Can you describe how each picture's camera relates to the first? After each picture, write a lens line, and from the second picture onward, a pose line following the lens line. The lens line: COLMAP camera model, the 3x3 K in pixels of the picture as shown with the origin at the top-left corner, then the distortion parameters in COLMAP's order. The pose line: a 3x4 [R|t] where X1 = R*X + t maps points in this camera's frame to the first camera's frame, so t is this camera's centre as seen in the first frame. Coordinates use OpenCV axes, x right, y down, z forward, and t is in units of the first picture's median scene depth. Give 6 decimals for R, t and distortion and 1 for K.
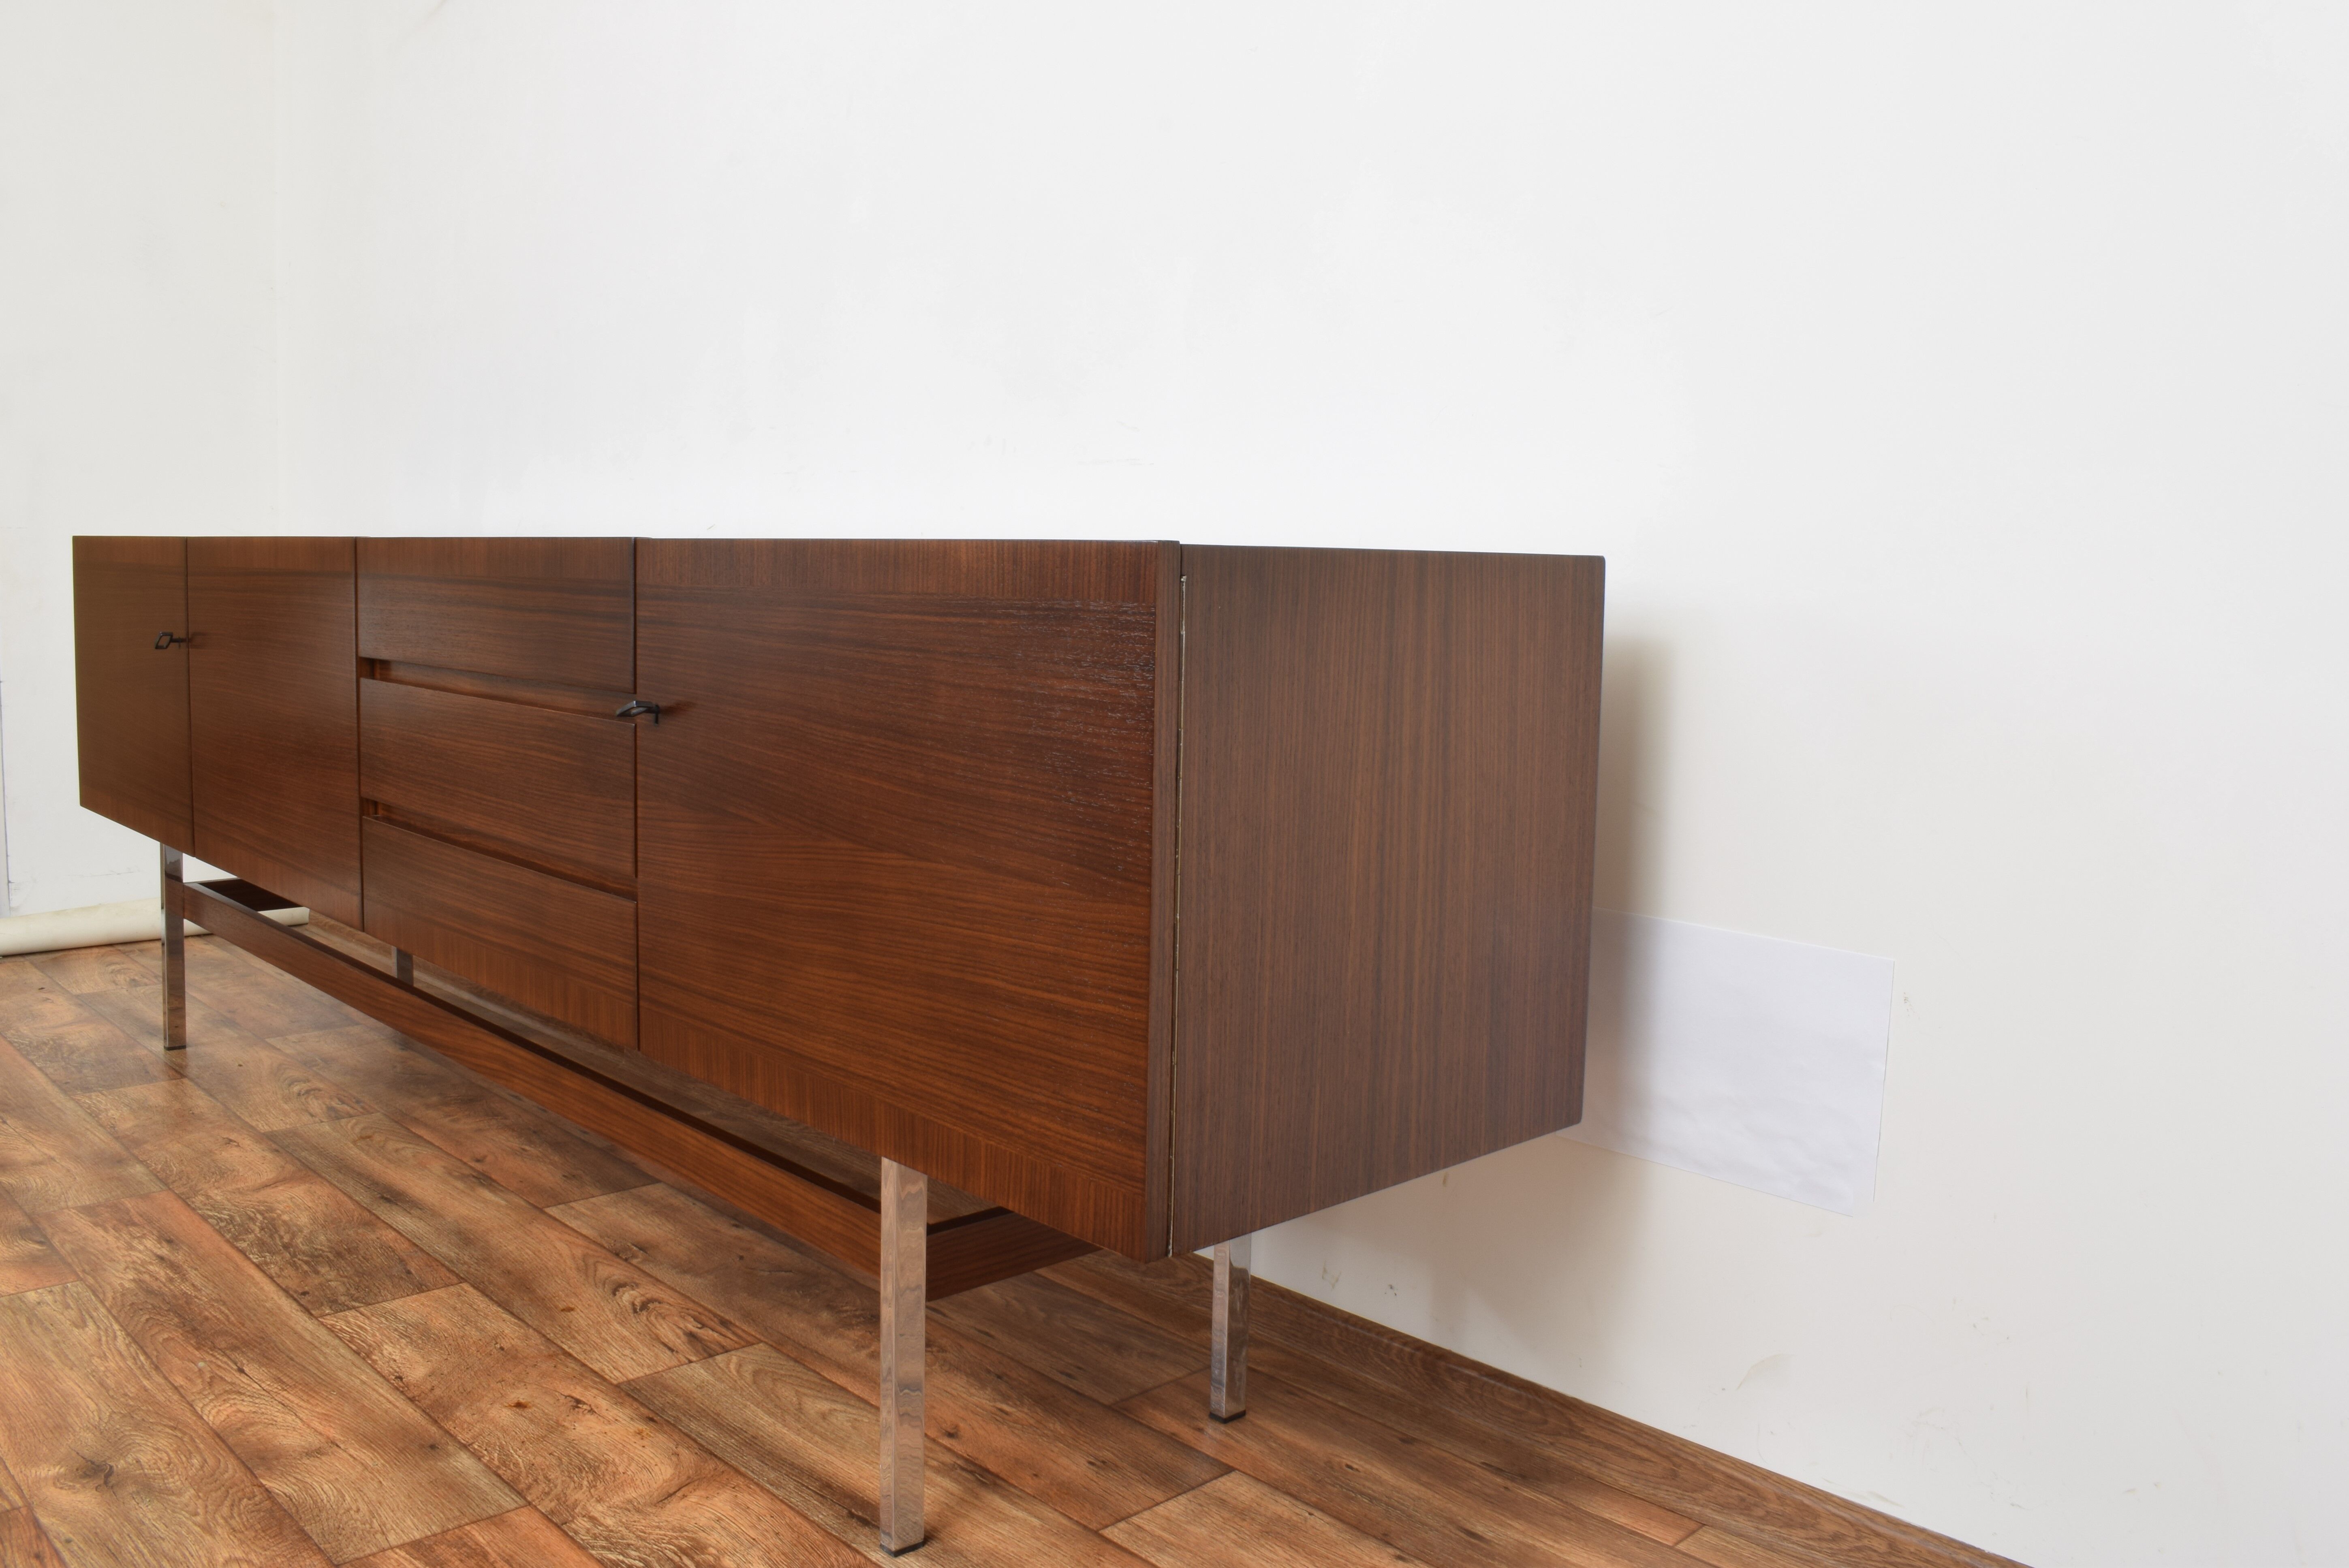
lens RADIAL K [[1905.4, 0, 1129.9], [0, 1905.4, 775.0], [0, 0, 1]] dist [-0.097699, 0.015001]
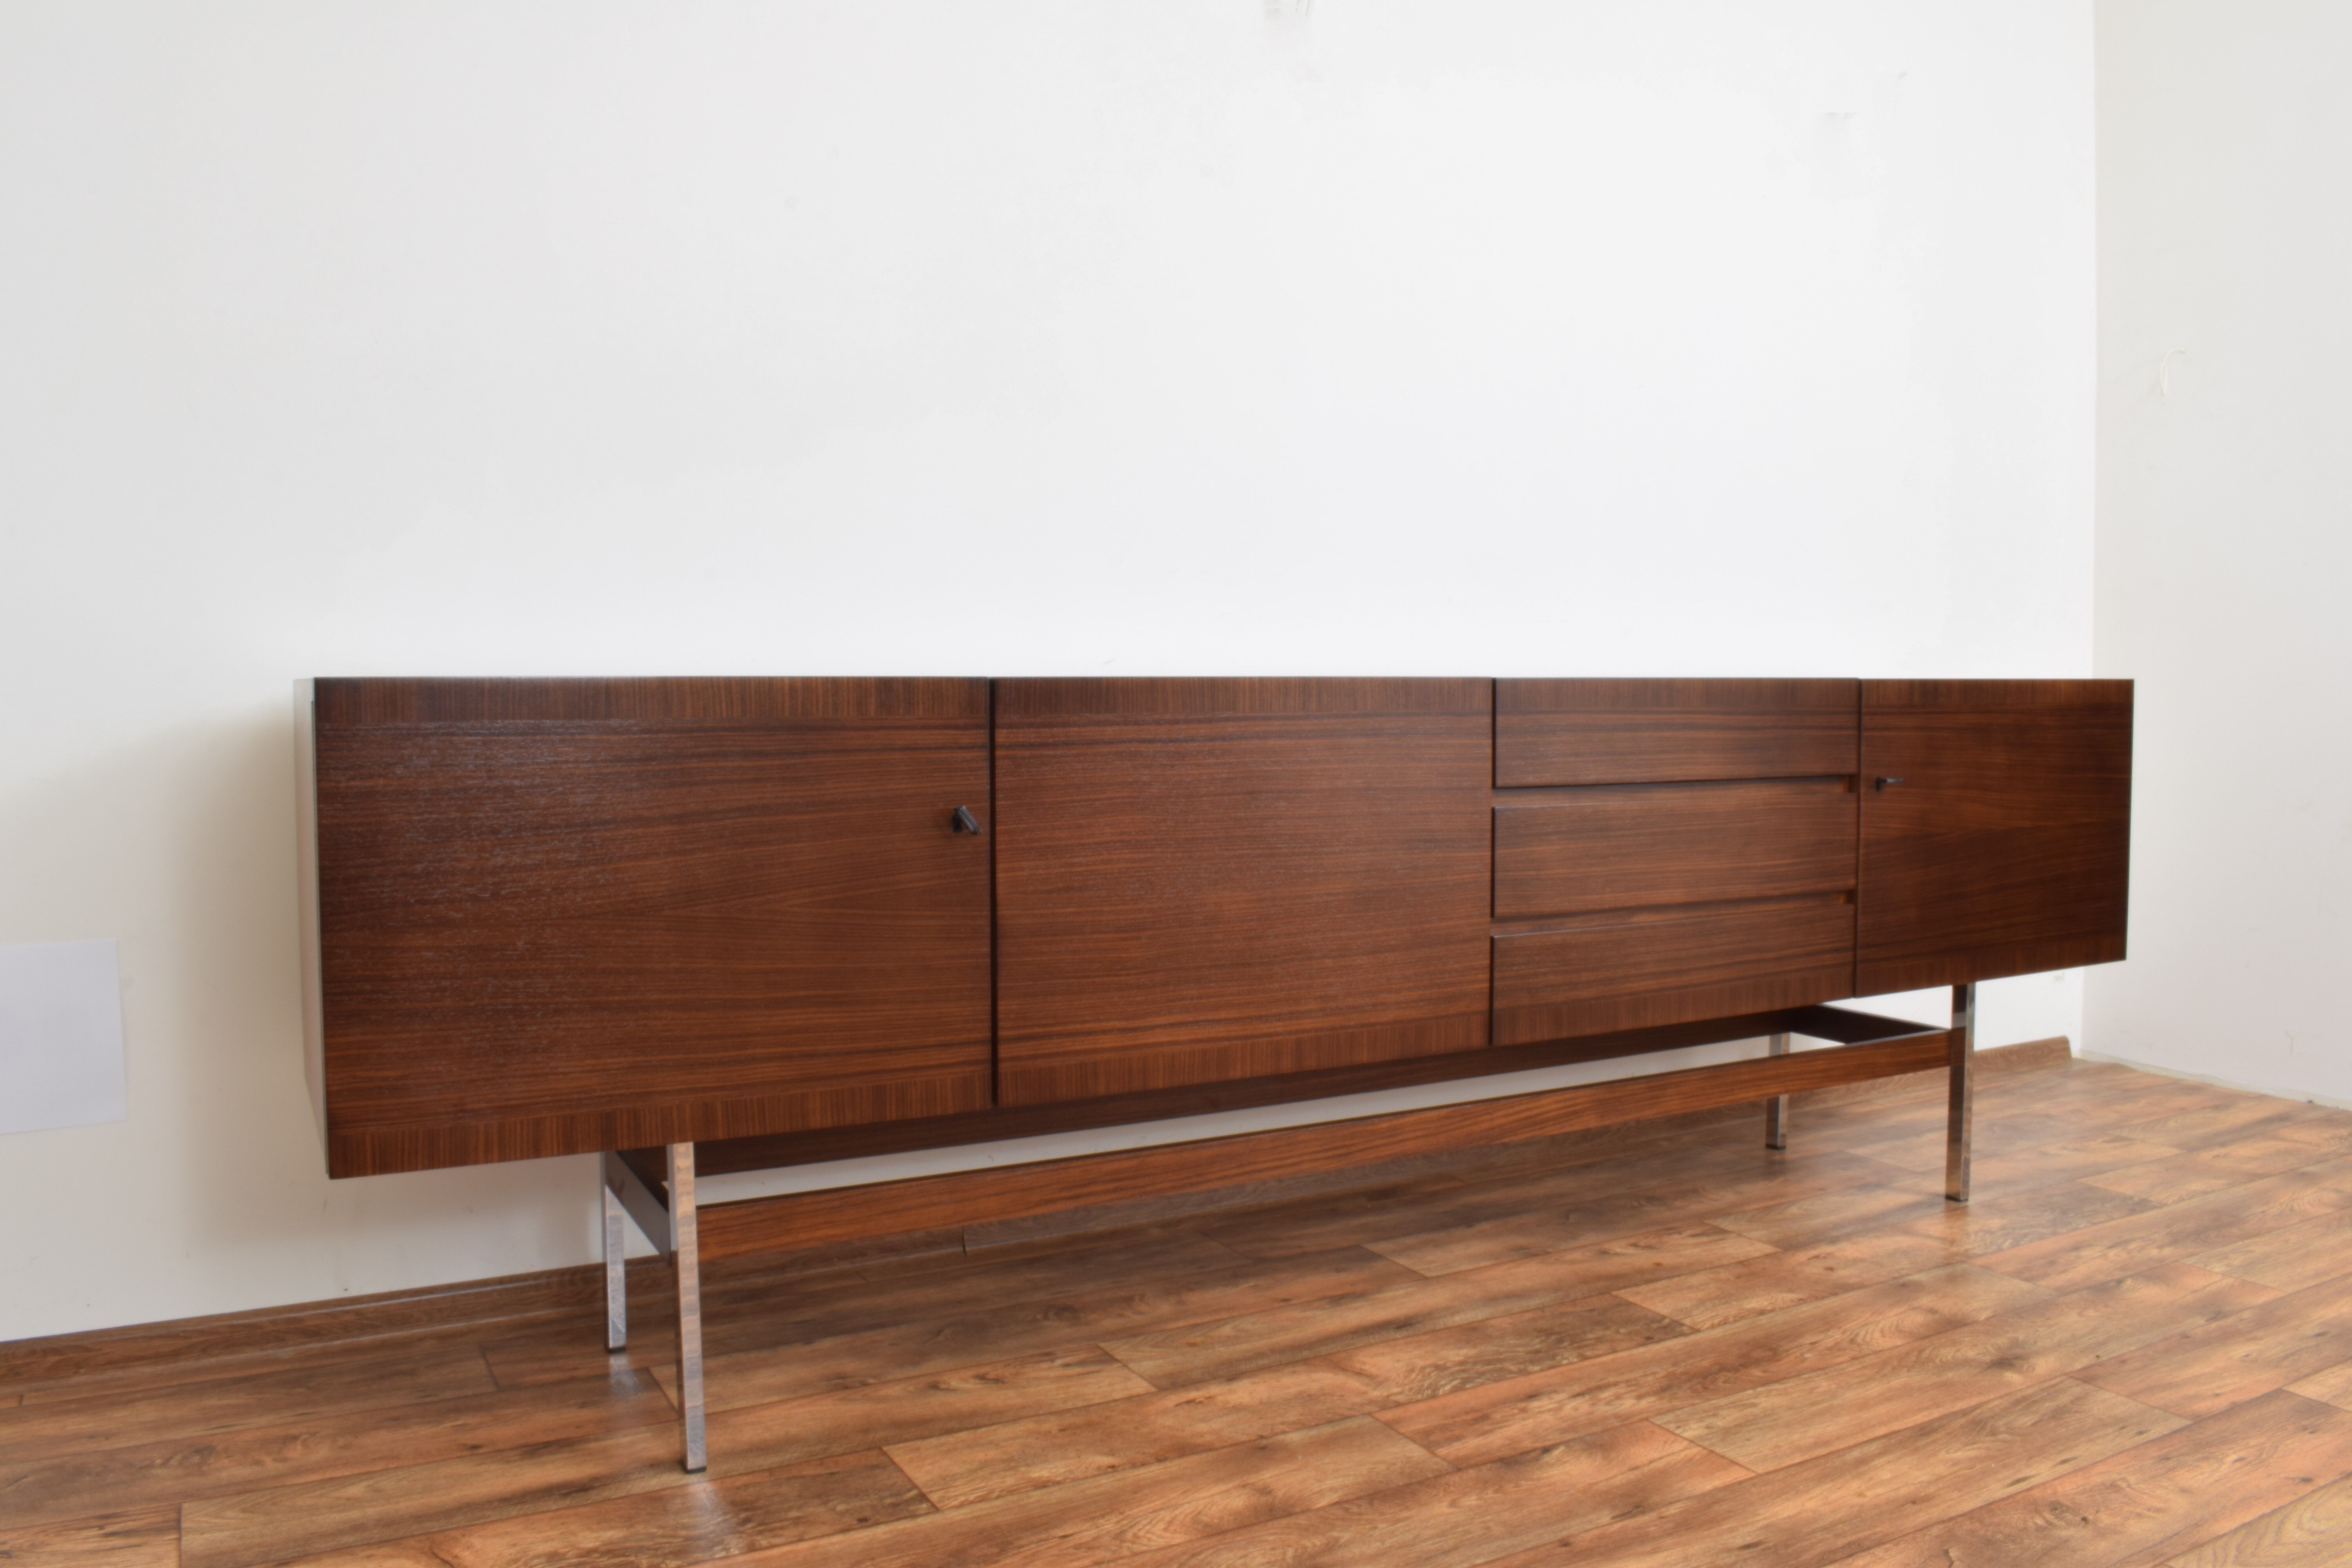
lens RADIAL K [[1808.3, 0, 1176.0], [0, 1808.3, 784.0], [0, 0, 1]] dist [-0.105710, 0.018298]
pose [[0.242187, -0.076874, 0.967179, -1.505085], [0.115929, 0.992007, 0.049819, -0.143069], [-0.963279, 0.100058, 0.249164, 0.947647]]
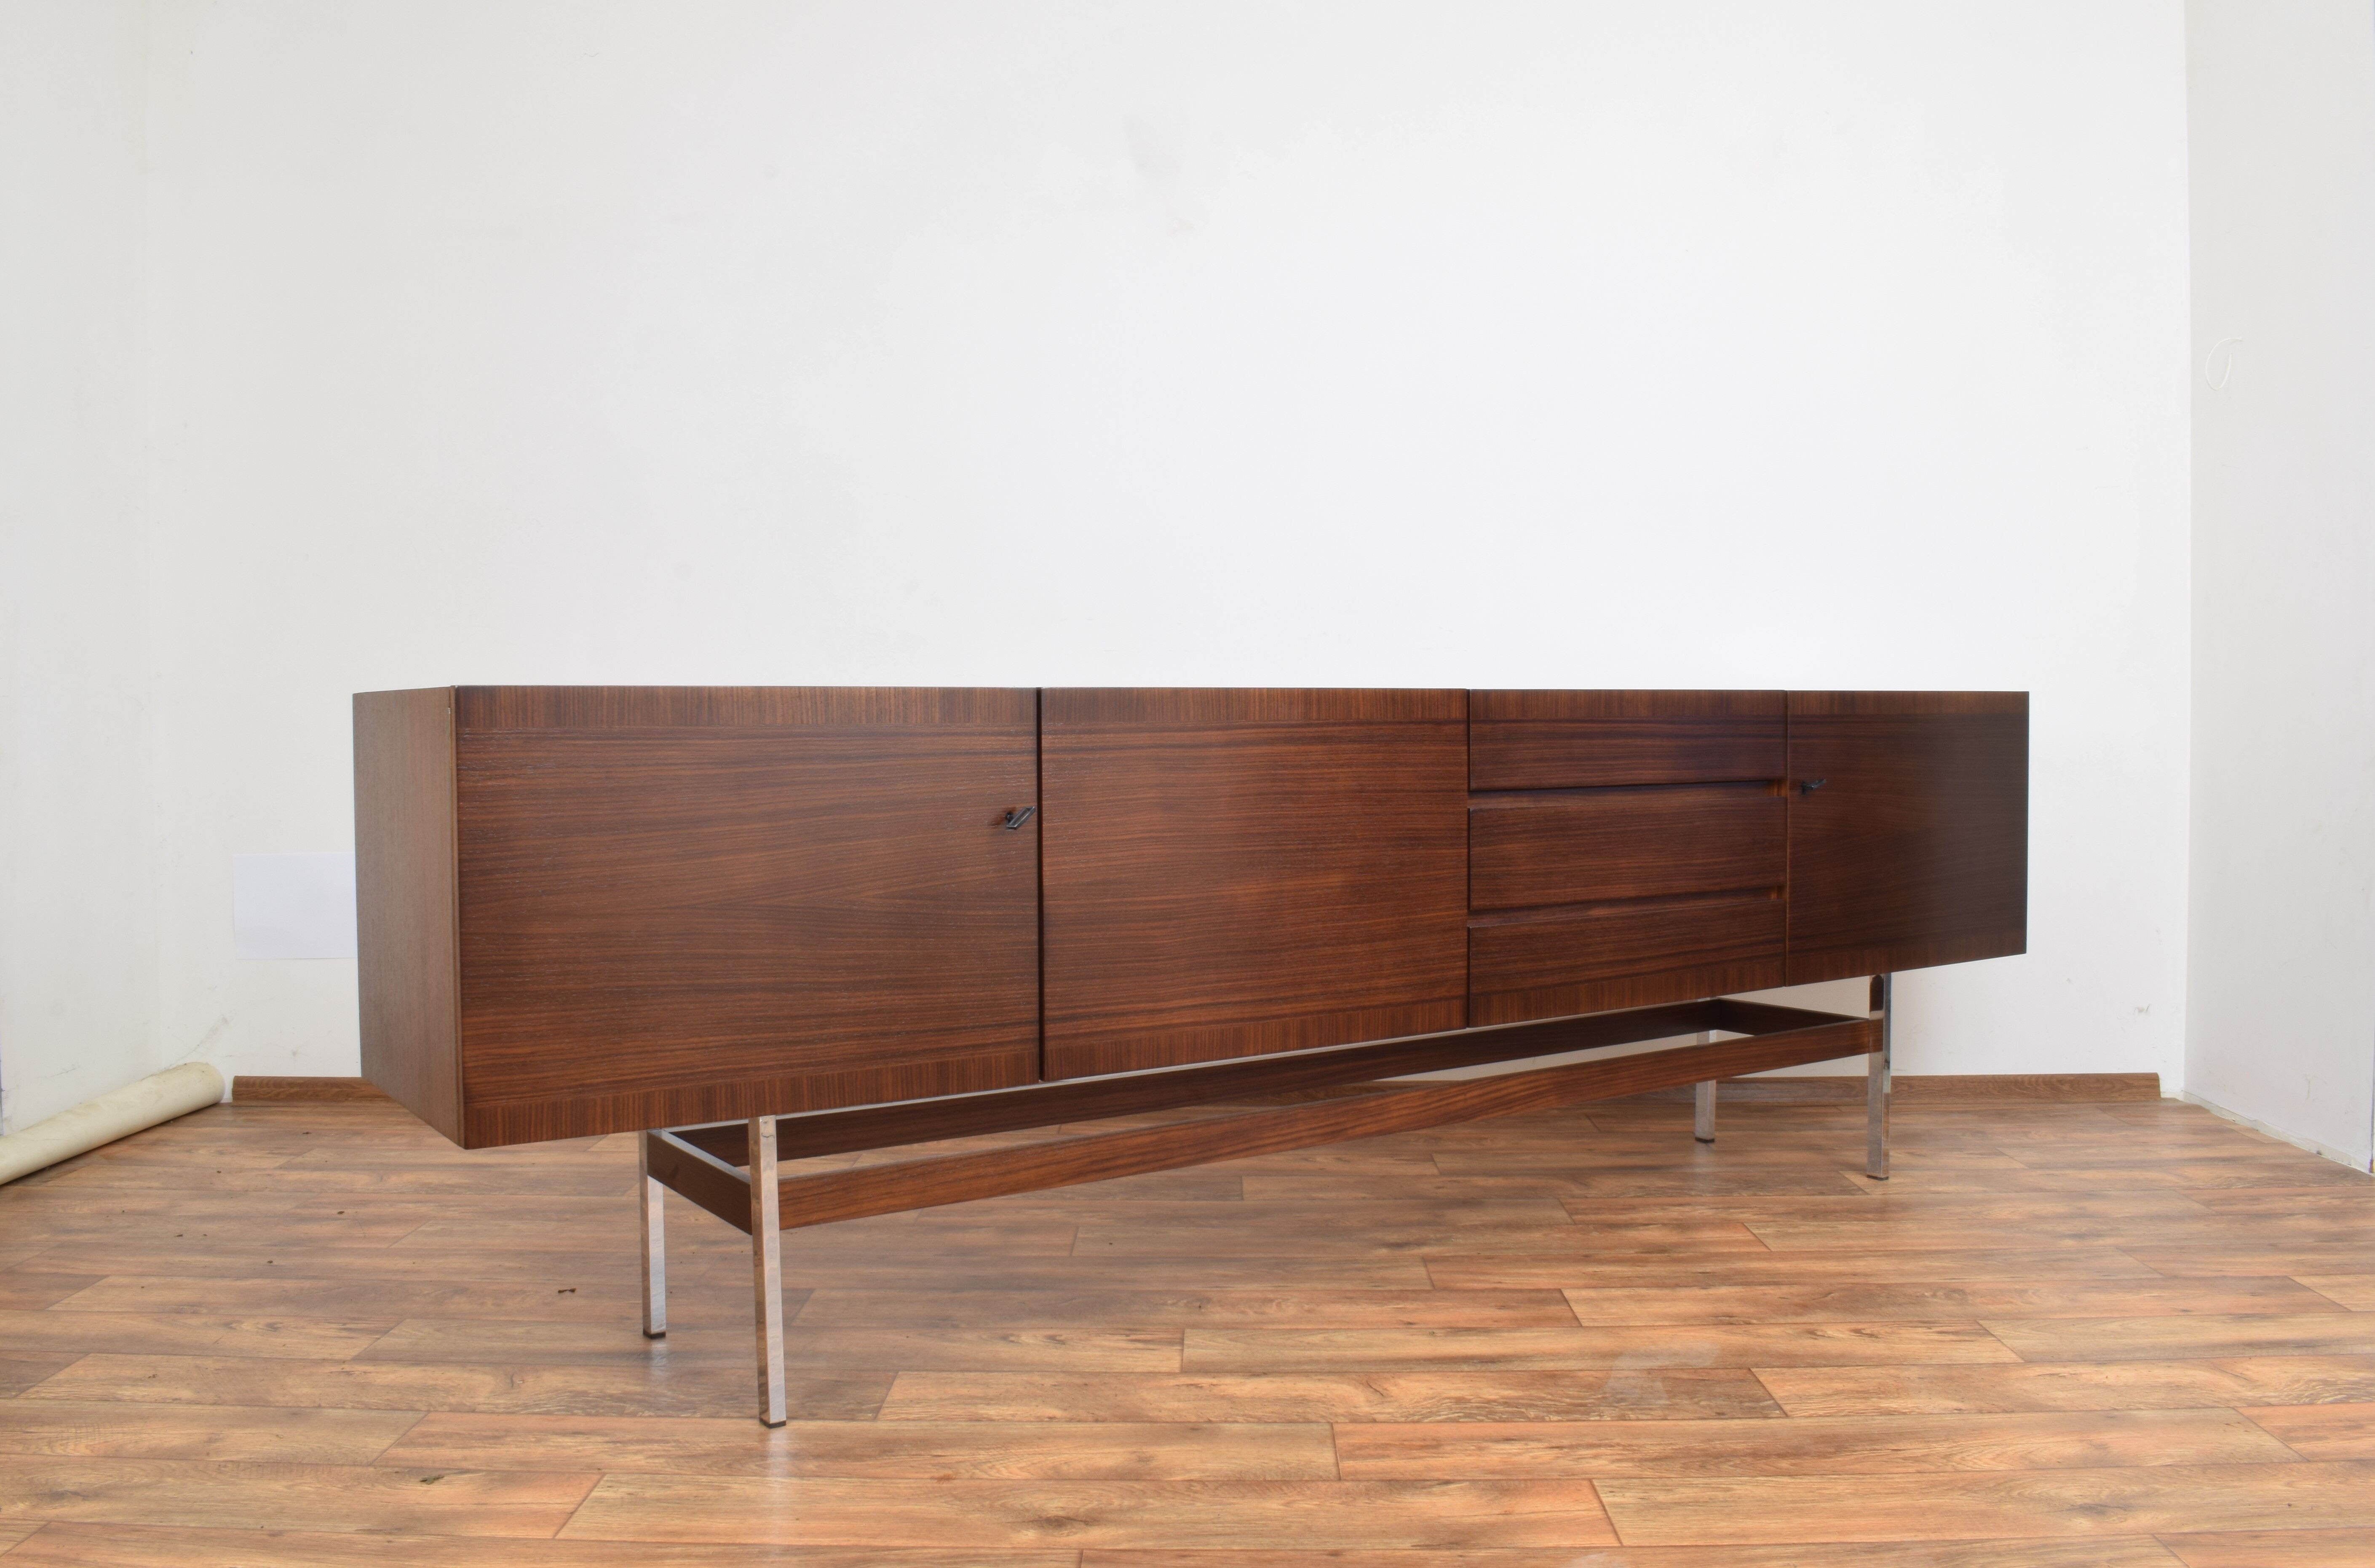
lens RADIAL K [[1991.6, 0, 1187.5], [0, 1991.6, 784.0], [0, 0, 1]] dist [-0.097483, -0.002455]
pose [[0.141737, -0.058583, 0.988169, -1.722627], [0.120032, 0.991899, 0.041588, -0.145125], [-0.982600, 0.112717, 0.147621, 1.021437]]
